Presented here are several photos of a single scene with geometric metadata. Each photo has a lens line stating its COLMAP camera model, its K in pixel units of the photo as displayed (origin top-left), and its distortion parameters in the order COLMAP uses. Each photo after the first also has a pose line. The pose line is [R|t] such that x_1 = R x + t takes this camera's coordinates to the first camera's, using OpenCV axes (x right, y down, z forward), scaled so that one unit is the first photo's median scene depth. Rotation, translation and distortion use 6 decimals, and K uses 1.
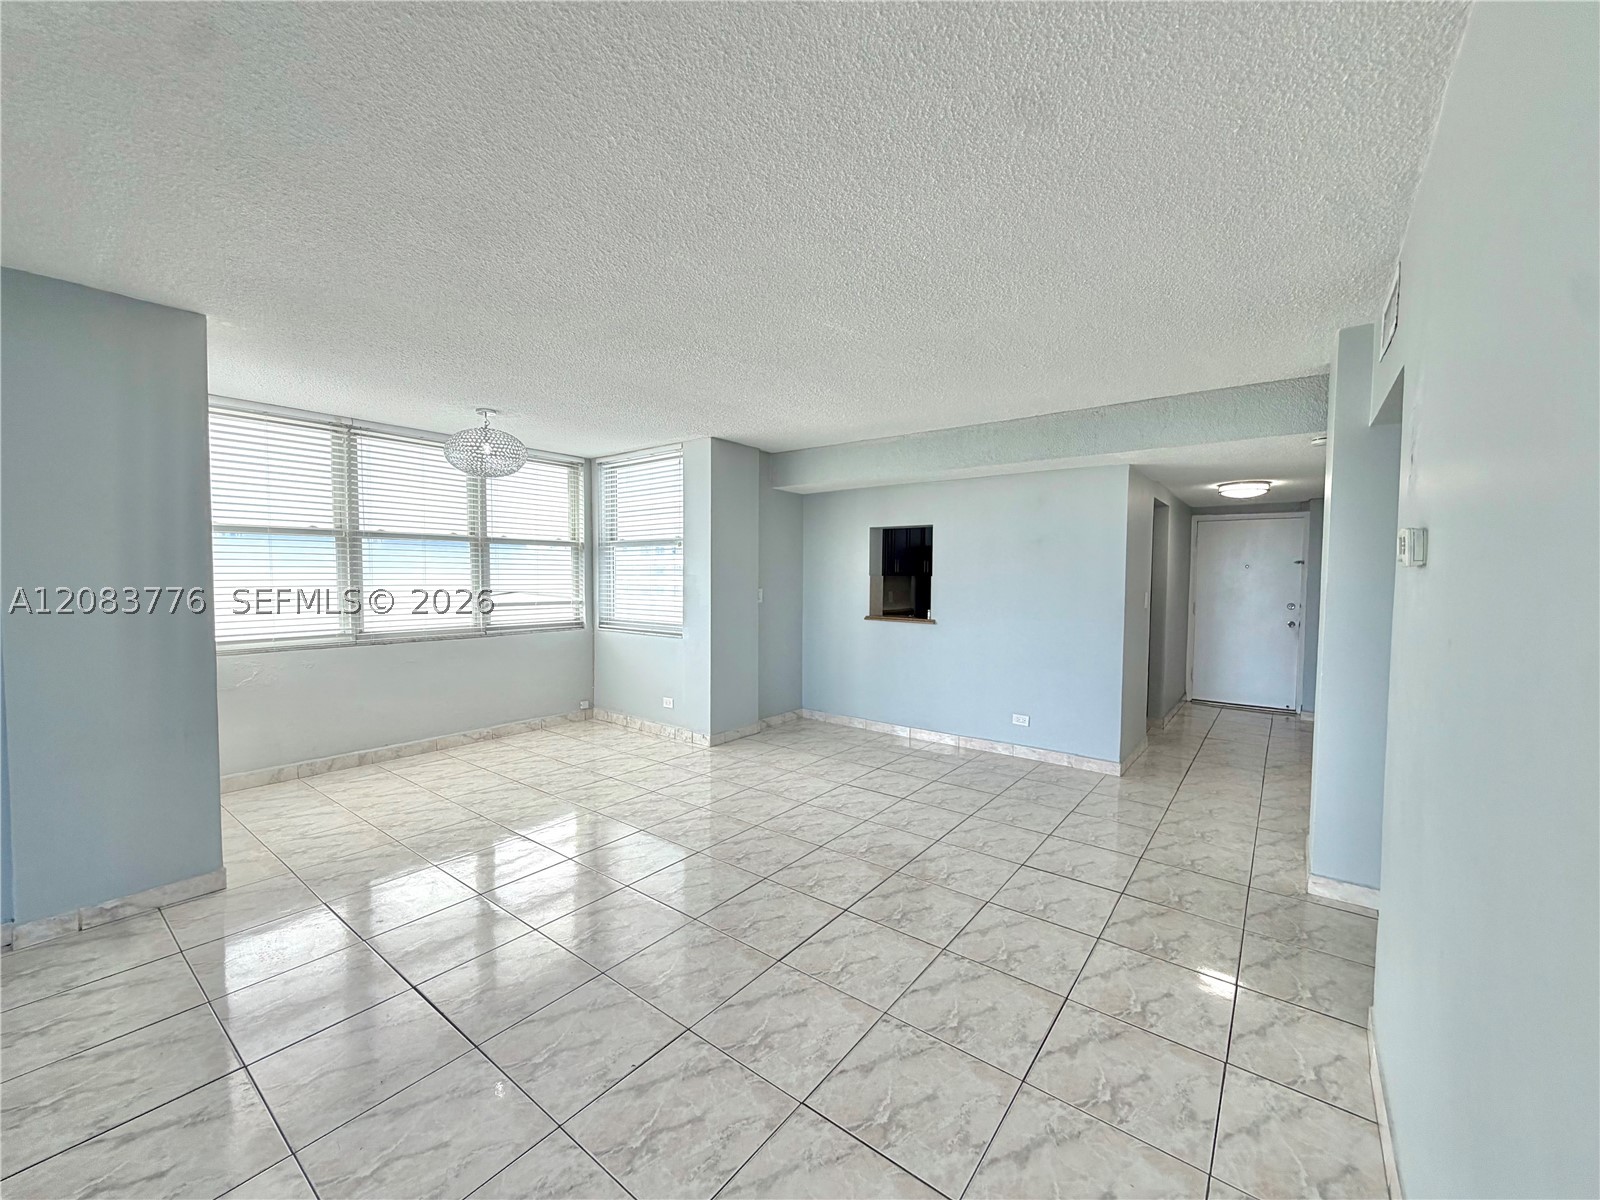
lens RADIAL K [[638.7, 0, 778.3], [0, 638.7, 593.0], [0, 0, 1]] dist [0.004080, -0.000672]
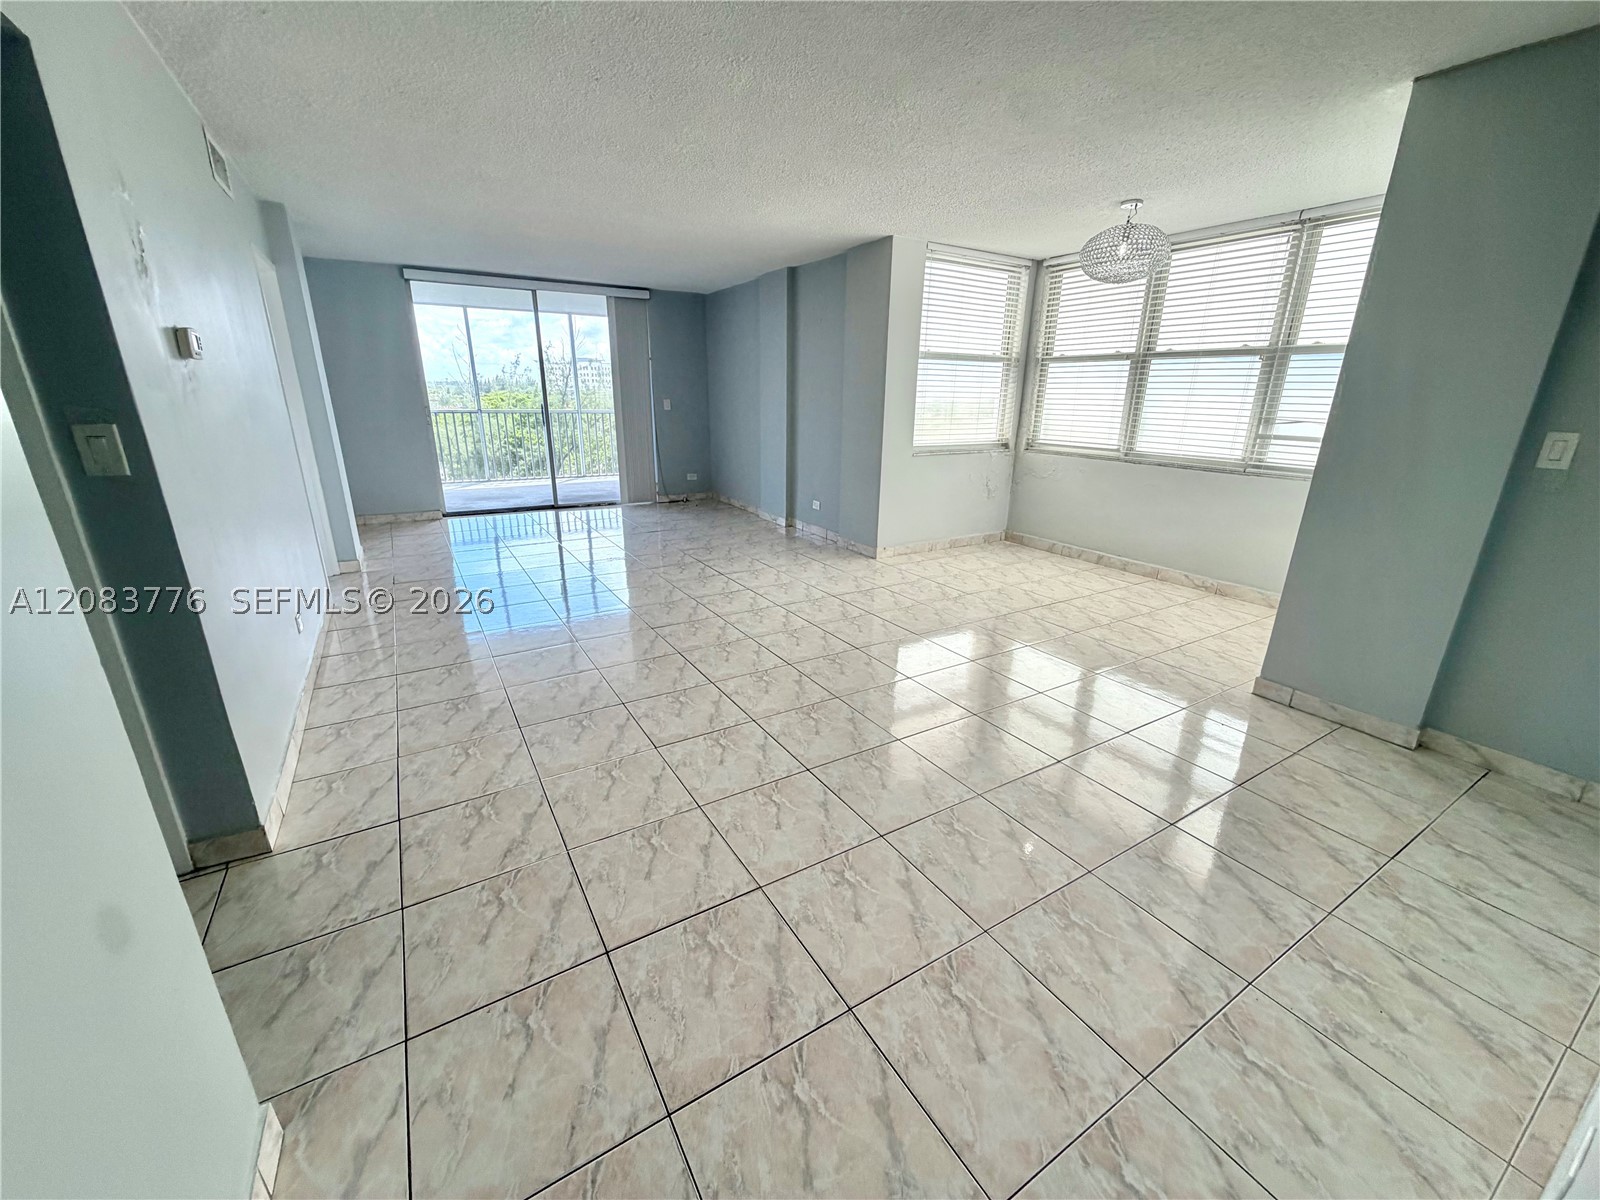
lens RADIAL K [[638.7, 0, 795.2], [0, 638.7, 564.8], [0, 0, 1]] dist [0.004080, -0.000672]
pose [[-0.343392, 0.226259, -0.911531, 0.572437], [-0.053008, 0.964332, 0.259334, 0.007745], [0.937695, 0.137372, -0.319150, 0.878599]]
